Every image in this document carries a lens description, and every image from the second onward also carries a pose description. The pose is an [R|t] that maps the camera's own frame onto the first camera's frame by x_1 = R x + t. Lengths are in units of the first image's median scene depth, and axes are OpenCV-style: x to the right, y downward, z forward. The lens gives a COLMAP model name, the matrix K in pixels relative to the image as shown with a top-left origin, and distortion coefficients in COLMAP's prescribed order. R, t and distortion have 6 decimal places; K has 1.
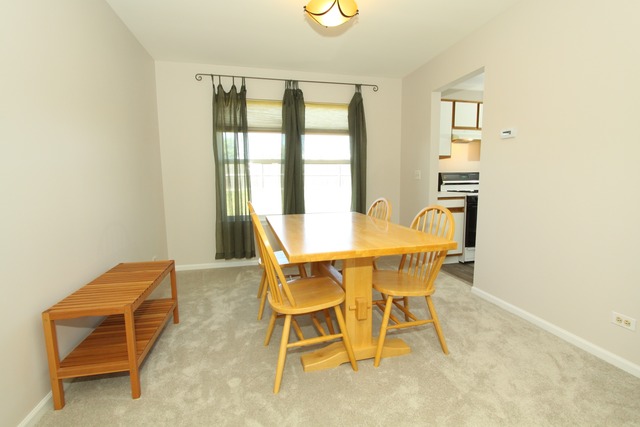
lens RADIAL K [[294.3, 0, 319.0], [0, 294.3, 213.0], [0, 0, 1]] dist [0.001647, -0.000112]
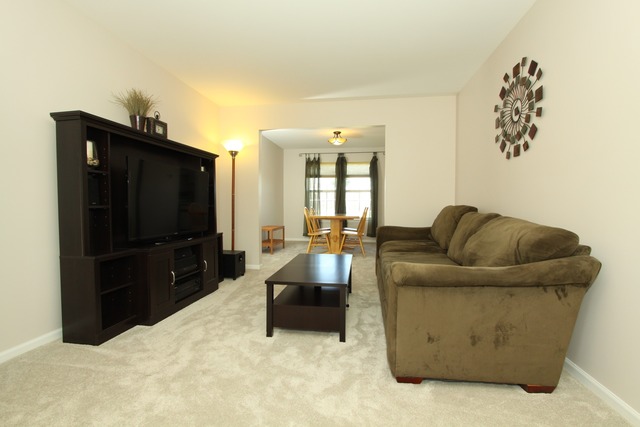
lens RADIAL K [[294.3, 0, 320.7], [0, 294.3, 214.7], [0, 0, 1]] dist [0.001647, -0.000112]
pose [[0.929386, 0.022850, -0.368400, 0.550644], [-0.056786, 0.995051, -0.081542, 0.166526], [0.364714, 0.096704, 0.926084, -0.947419]]
